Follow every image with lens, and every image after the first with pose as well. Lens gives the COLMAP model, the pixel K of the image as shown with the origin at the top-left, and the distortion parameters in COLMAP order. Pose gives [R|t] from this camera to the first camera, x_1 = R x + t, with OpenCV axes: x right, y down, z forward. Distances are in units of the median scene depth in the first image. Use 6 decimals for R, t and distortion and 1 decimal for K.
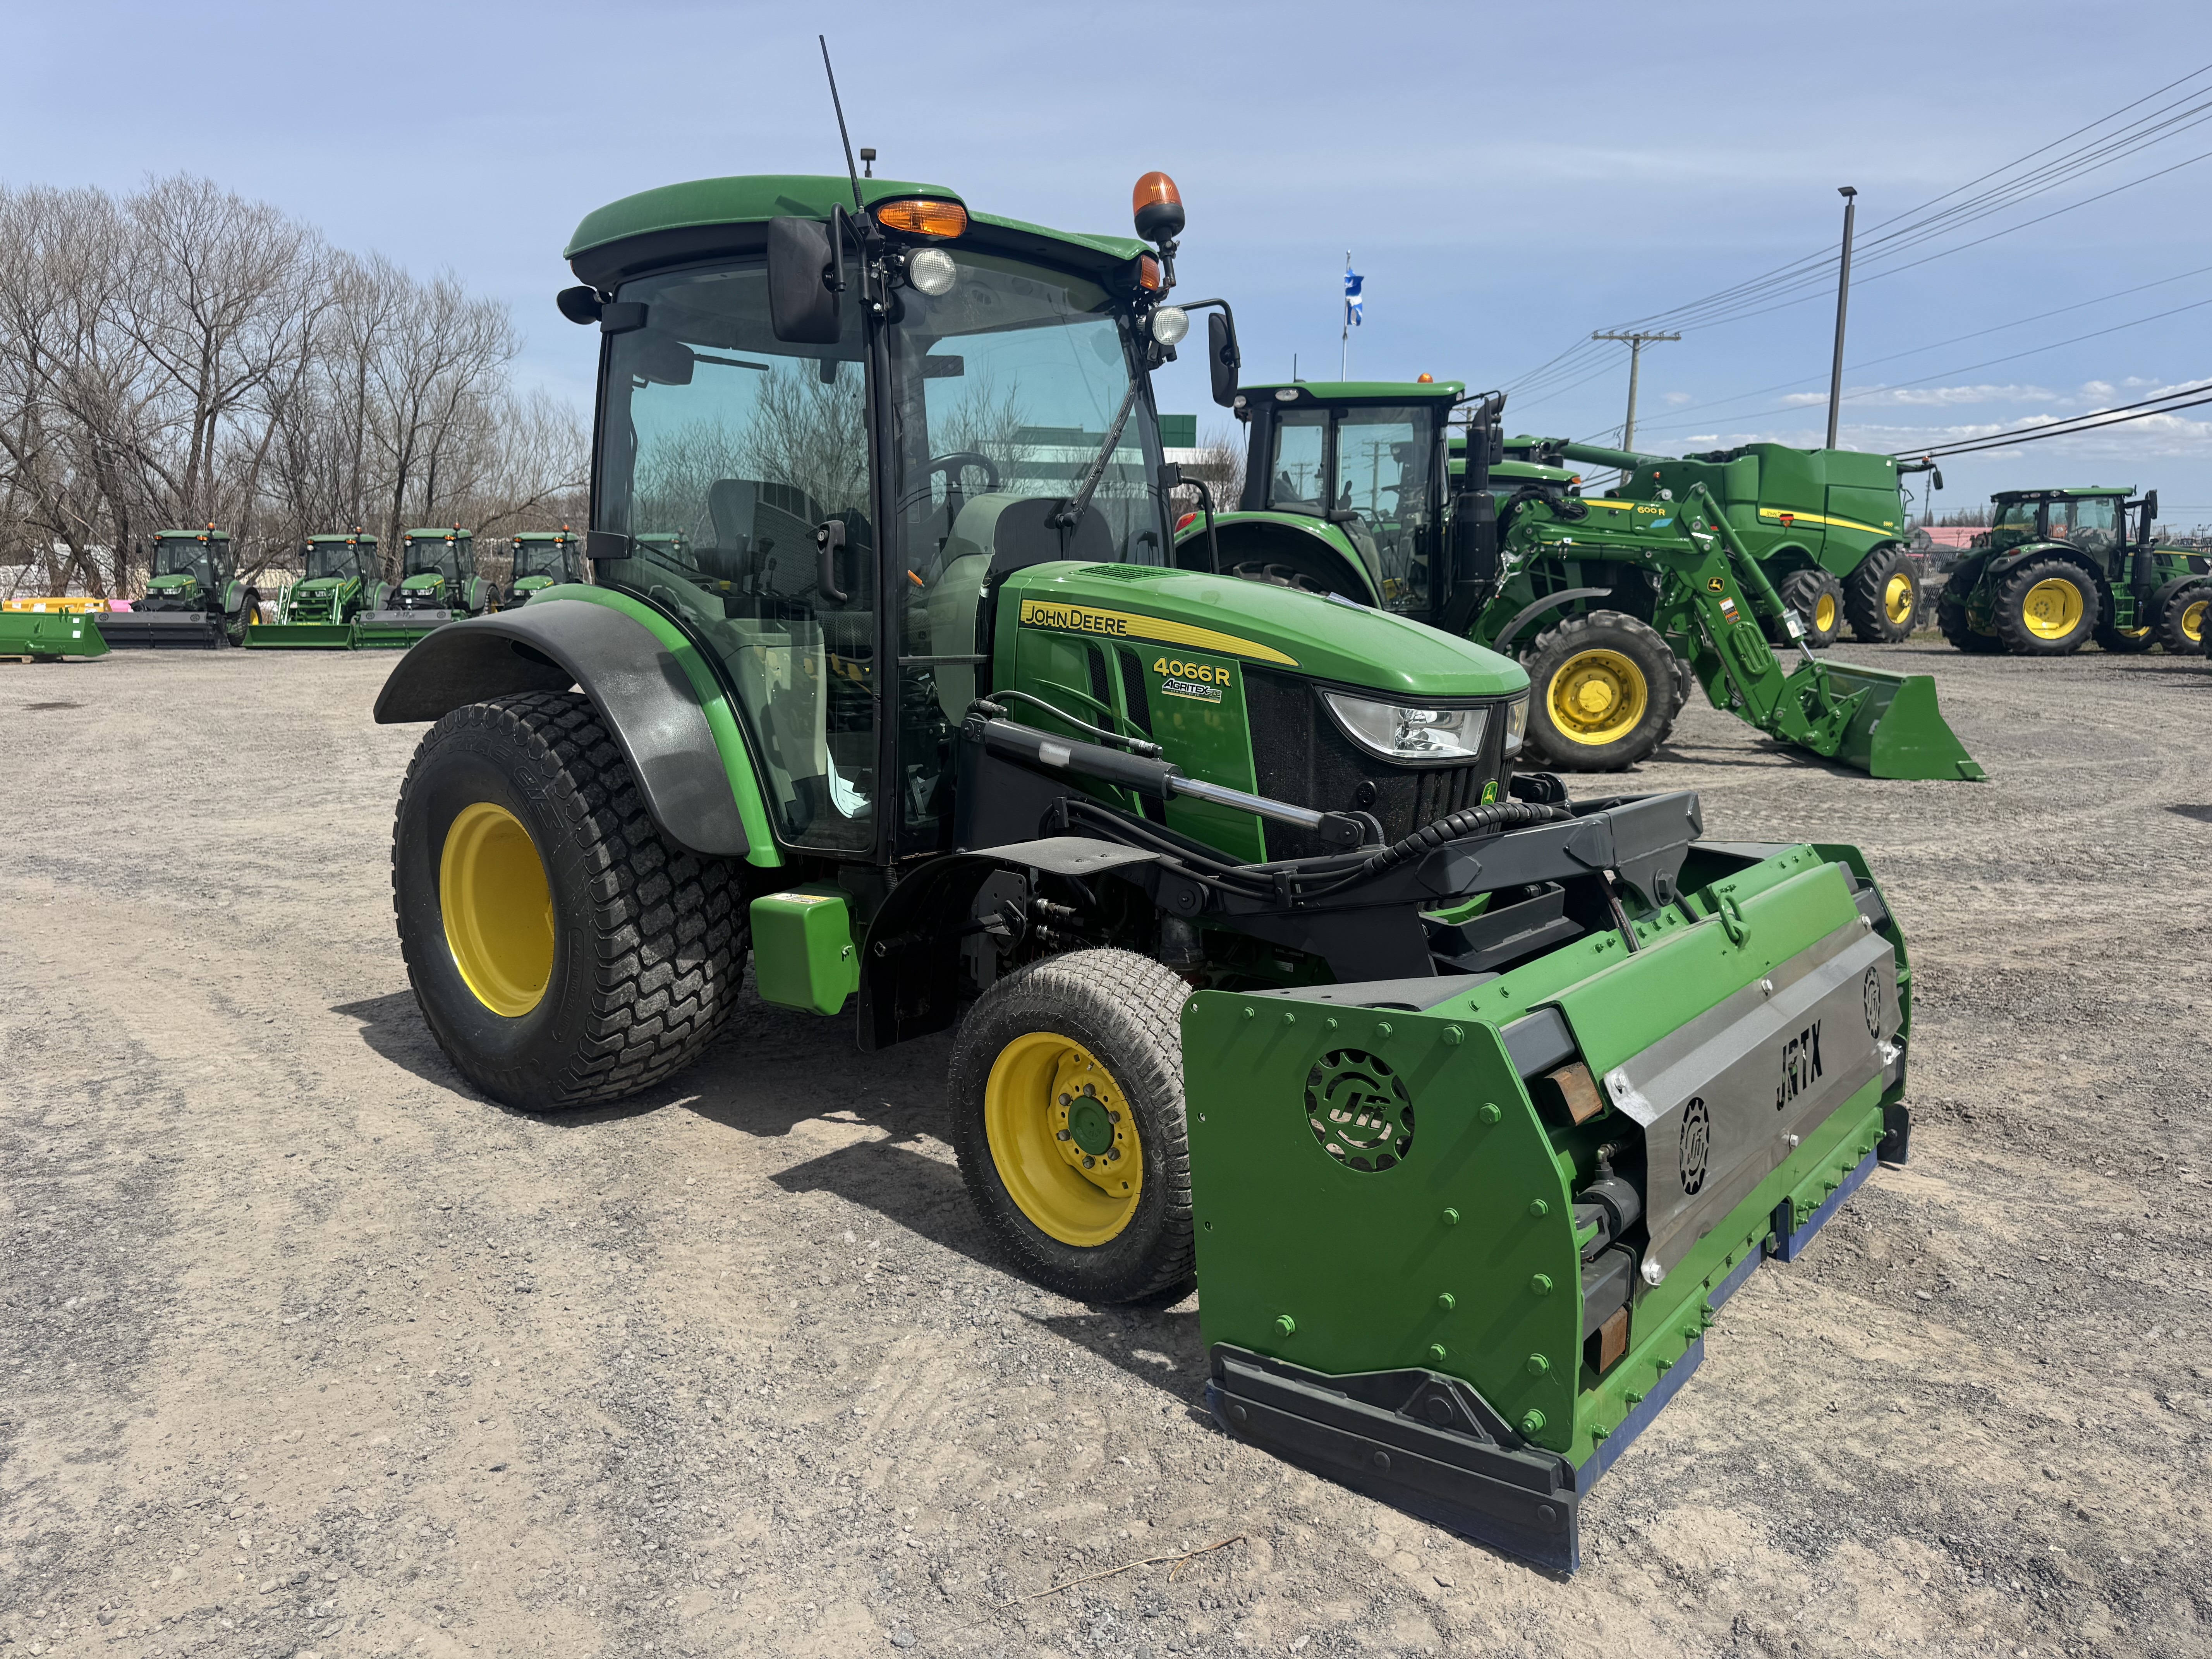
lens RADIAL K [[1583.6, 0, 1106.0], [0, 1583.6, 829.5], [0, 0, 1]] dist [0.004912, -0.003475]
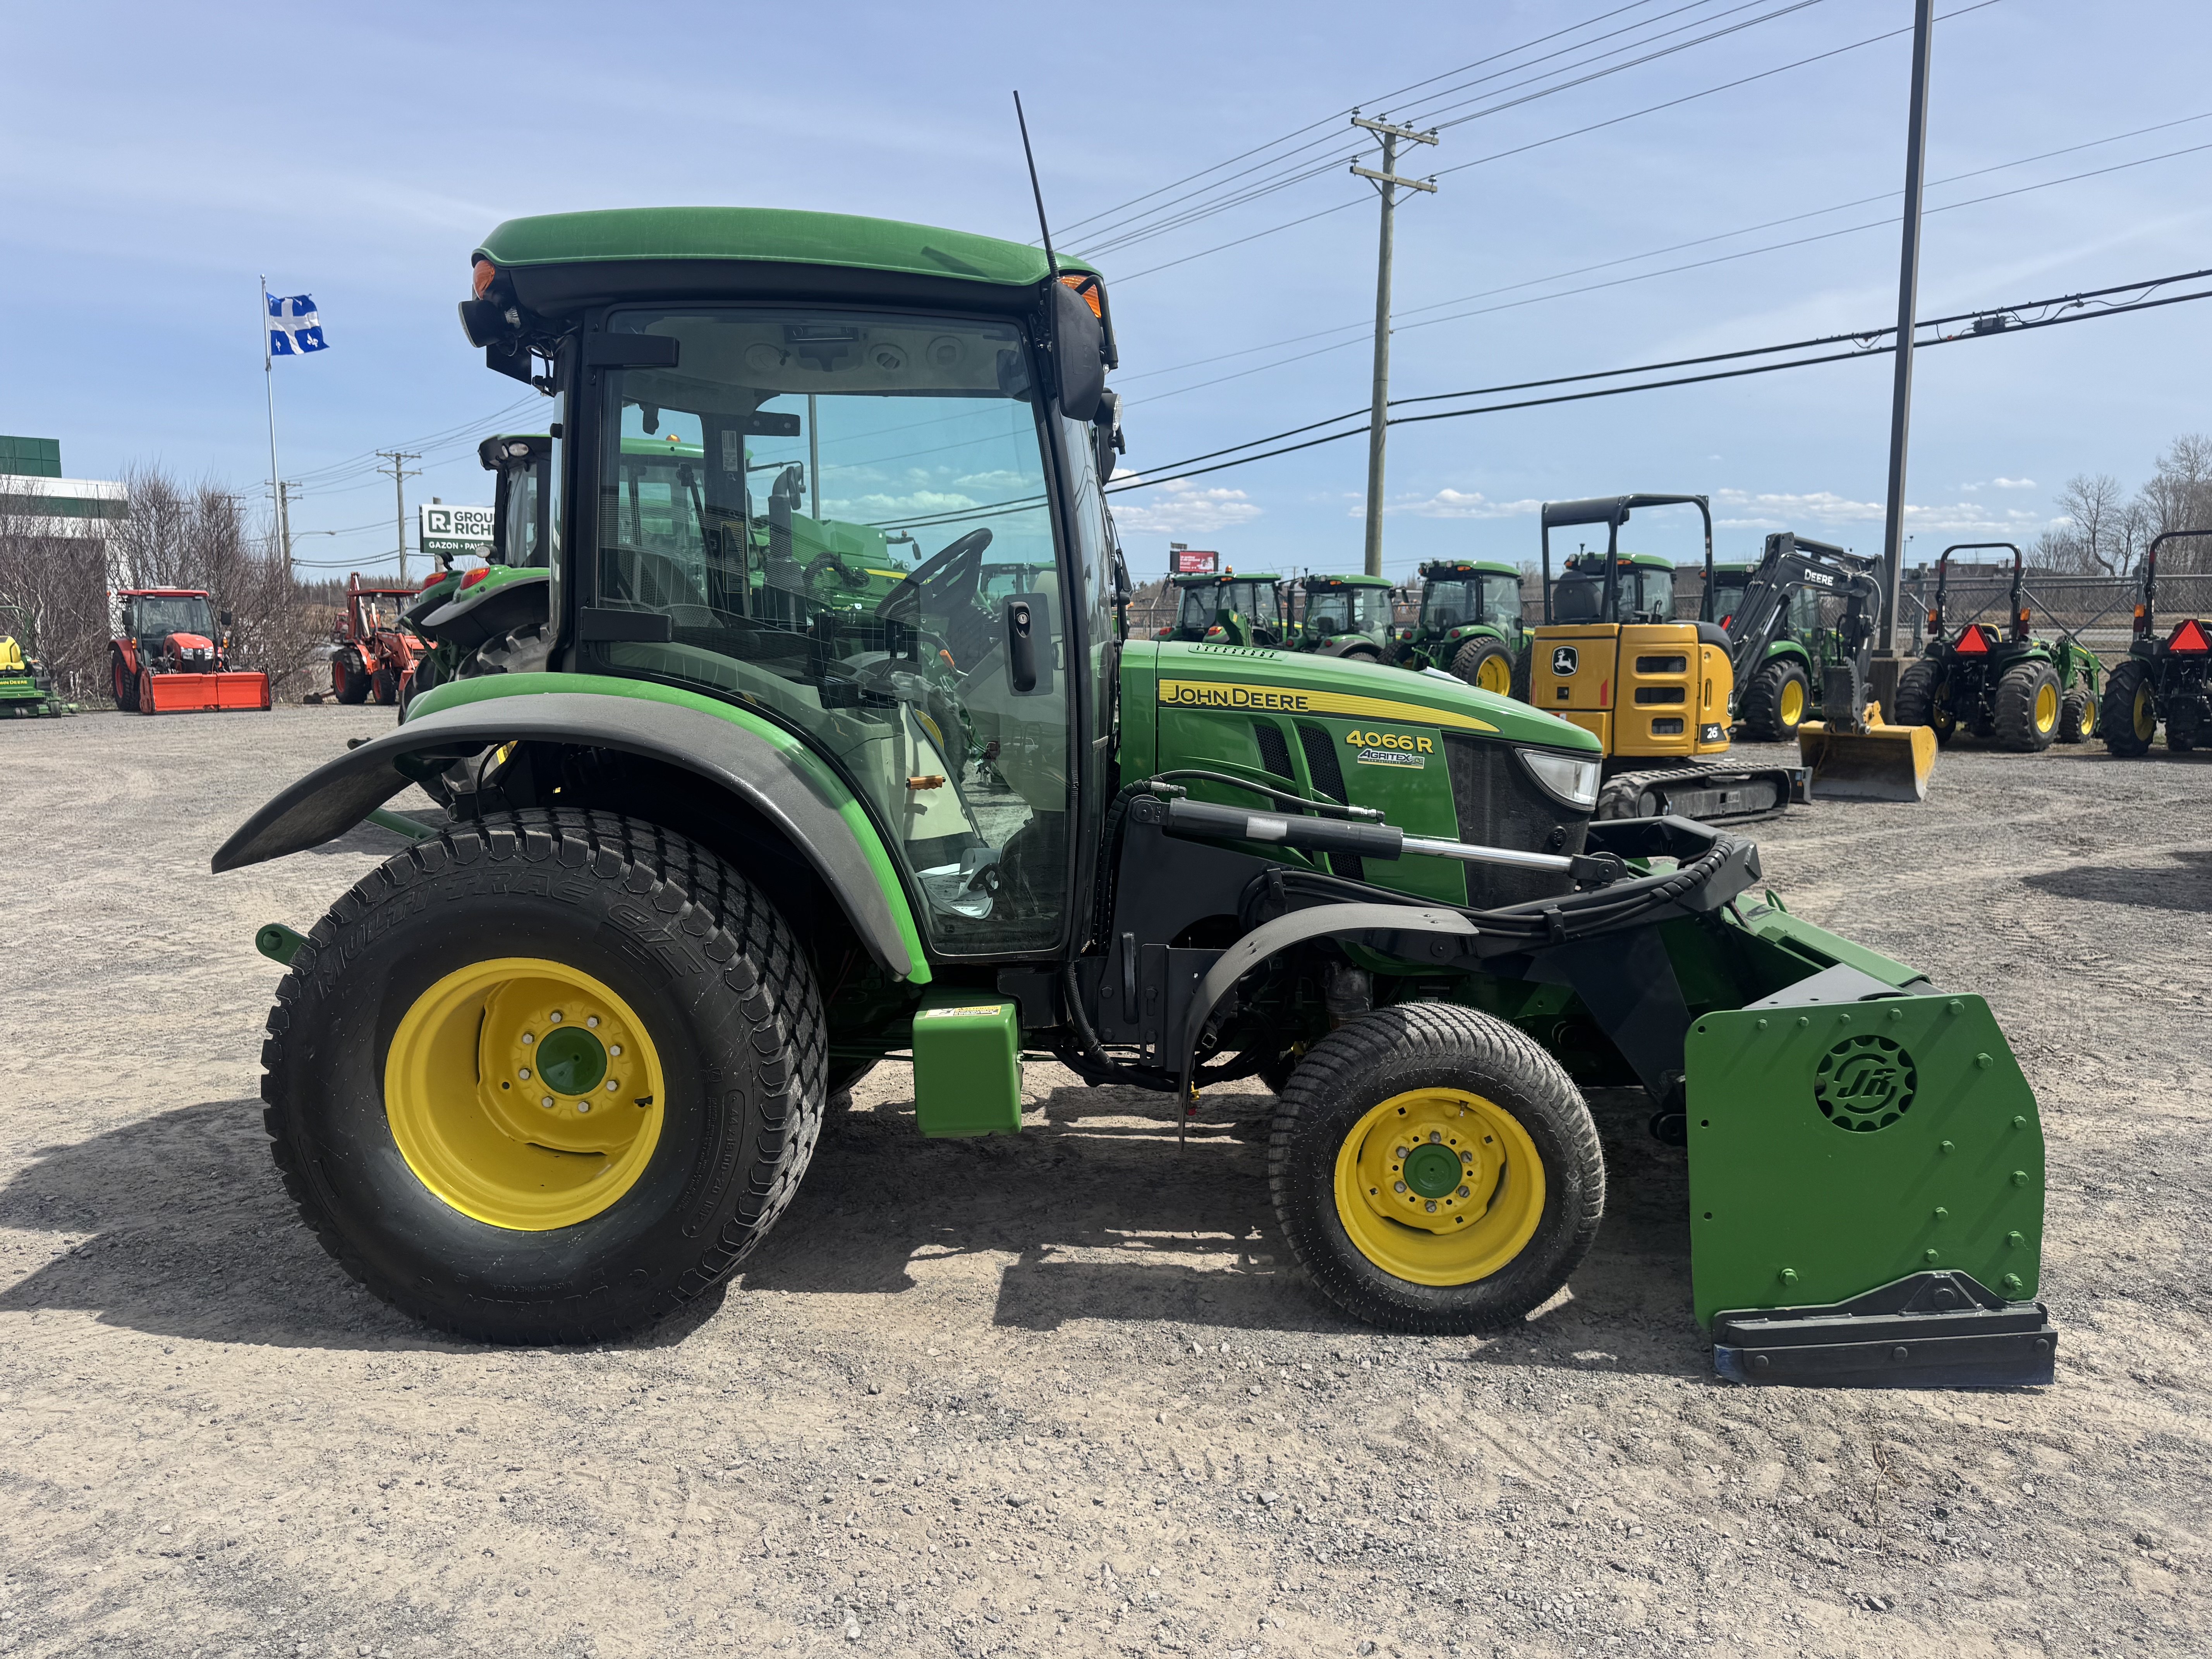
lens RADIAL K [[1578.8, 0, 1106.0], [0, 1578.8, 829.5], [0, 0, 1]] dist [0.003020, -0.004799]
pose [[0.788375, -0.082071, 0.609696, -0.709028], [0.103667, 0.994612, -0.000163, -0.055226], [-0.606398, 0.063334, 0.792635, 0.241221]]
